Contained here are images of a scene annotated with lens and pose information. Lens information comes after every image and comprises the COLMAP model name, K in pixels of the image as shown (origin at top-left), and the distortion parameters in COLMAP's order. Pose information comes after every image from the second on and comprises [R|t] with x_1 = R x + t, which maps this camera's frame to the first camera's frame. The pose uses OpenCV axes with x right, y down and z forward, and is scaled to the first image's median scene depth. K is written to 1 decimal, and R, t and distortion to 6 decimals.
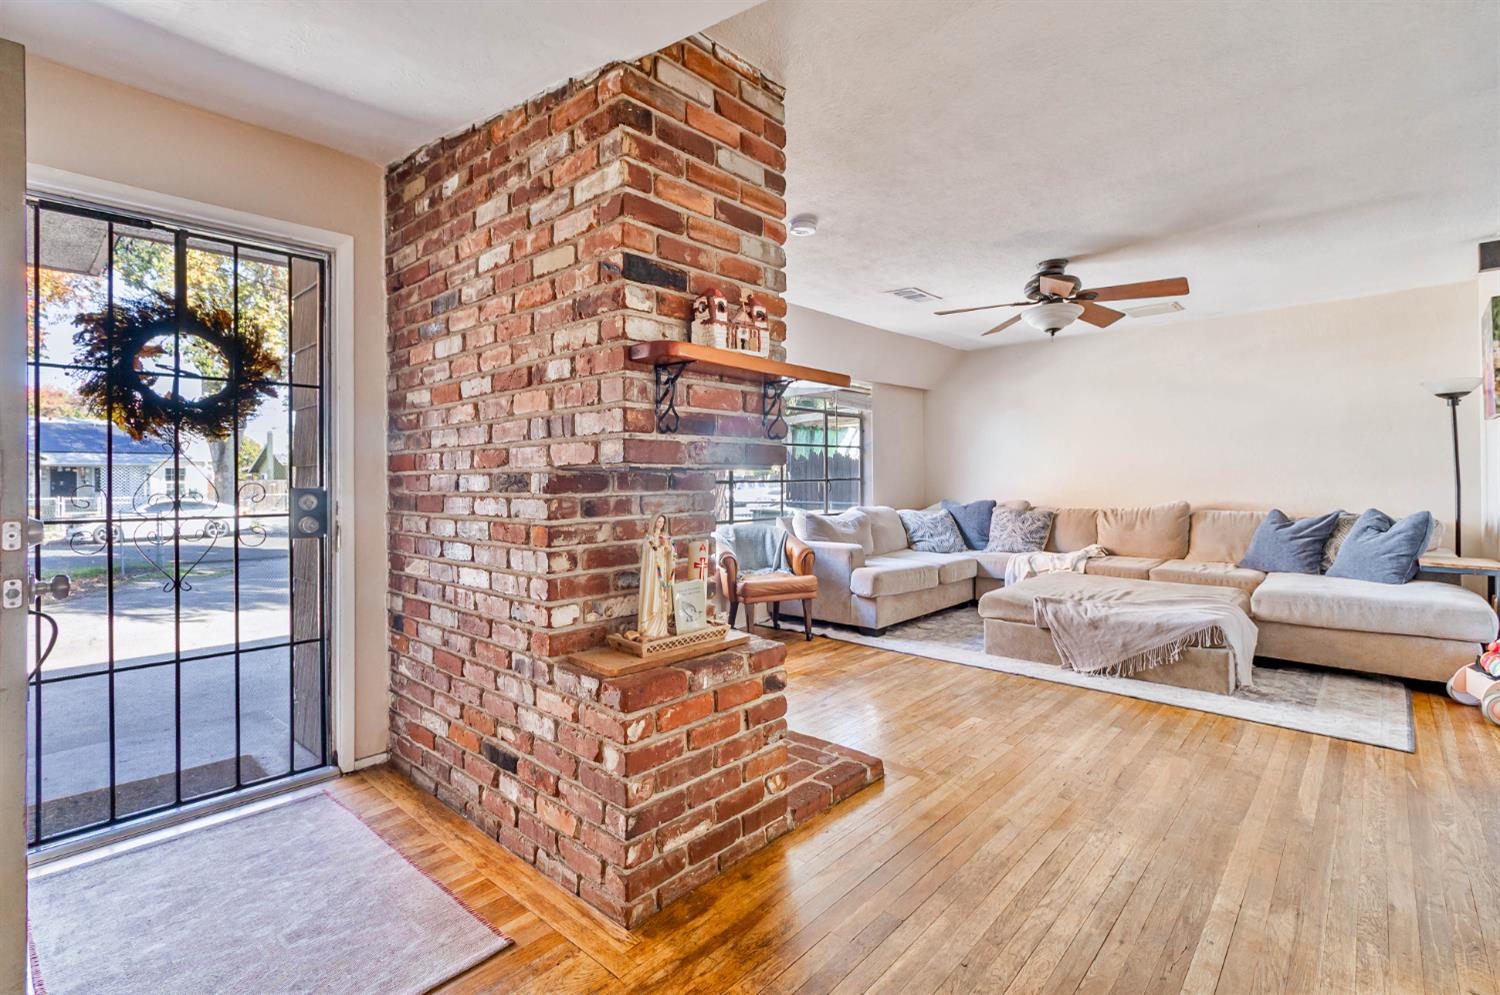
lens RADIAL K [[686.2, 0, 753.2], [0, 686.2, 472.4], [0, 0, 1]] dist [0.002570, 0.000583]
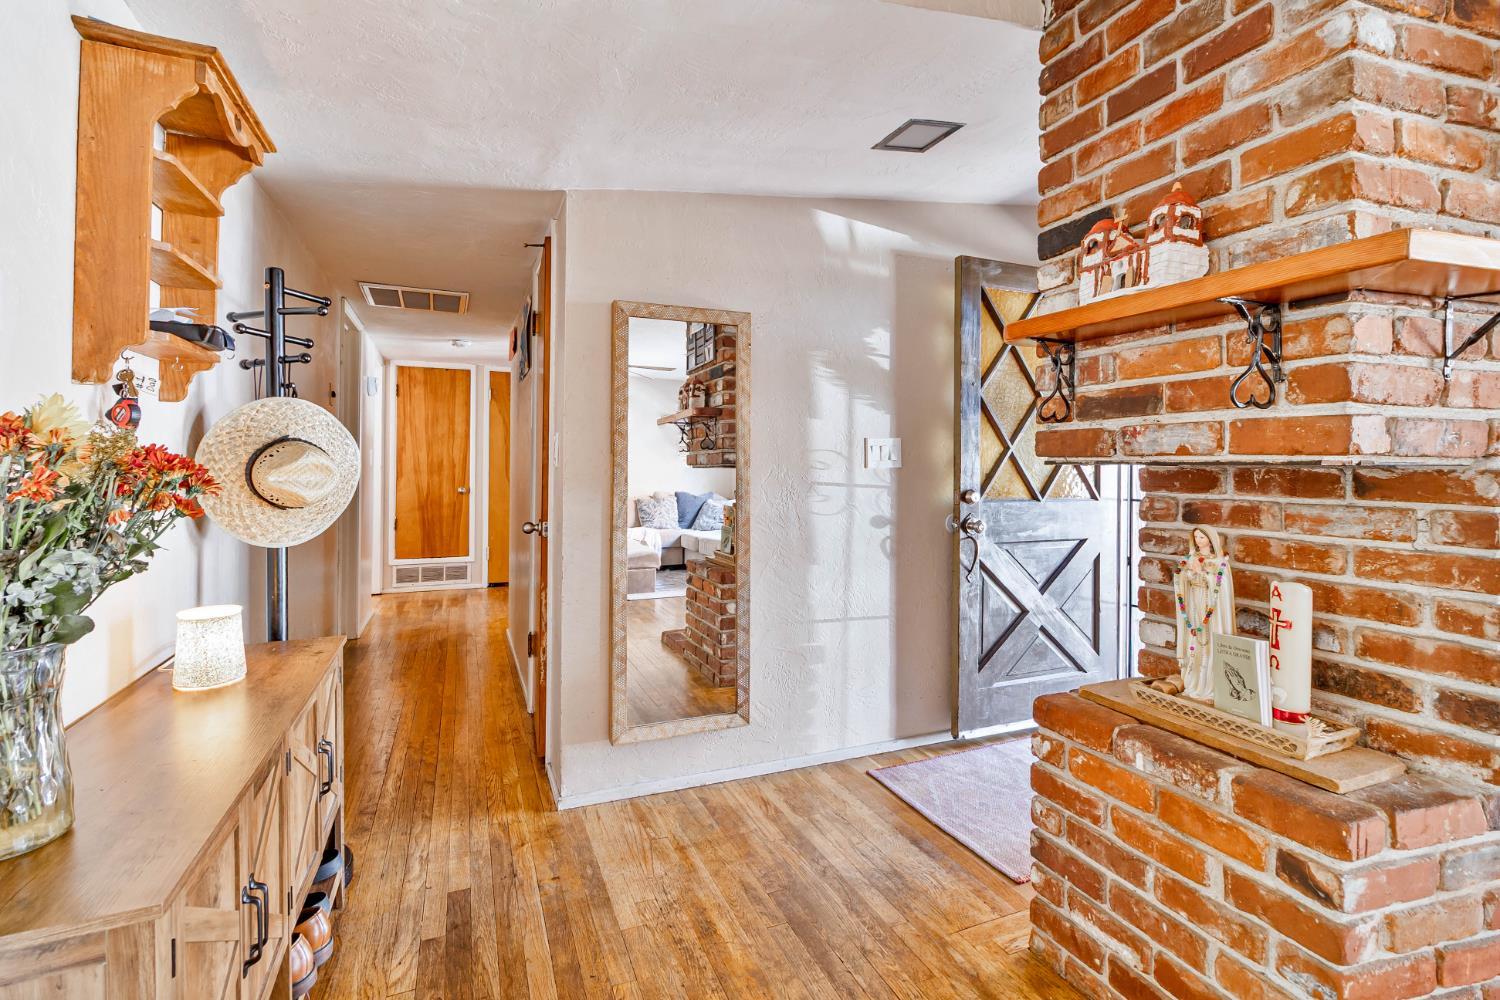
lens RADIAL K [[738.3, 0, 756.8], [0, 738.3, 462.6], [0, 0, 1]] dist [0.000232, -0.000070]
pose [[-0.433794, -0.002249, -0.901009, 0.776609], [-0.000870, 0.999997, -0.002078, -0.003590], [0.901012, -0.000118, -0.433795, 0.948952]]
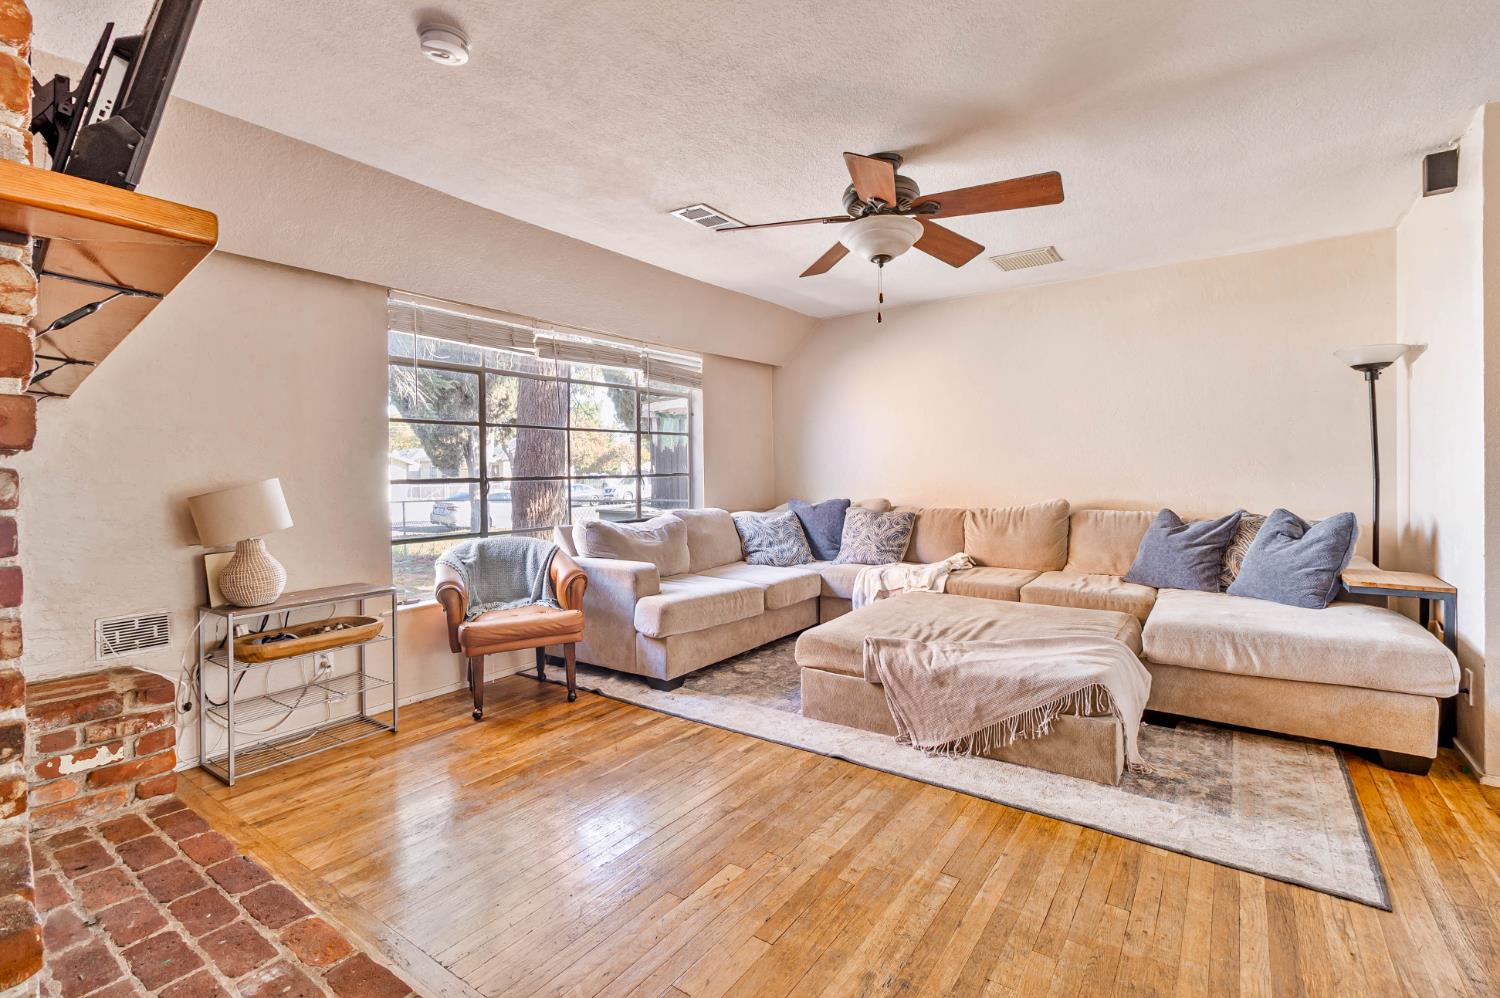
lens RADIAL K [[686.2, 0, 755.1], [0, 686.2, 473.8], [0, 0, 1]] dist [0.002570, 0.000583]
pose [[0.991643, -0.005859, 0.128876, 0.194799], [0.004367, 0.999920, 0.011858, 0.000313], [-0.128935, -0.011196, 0.991590, 0.290134]]
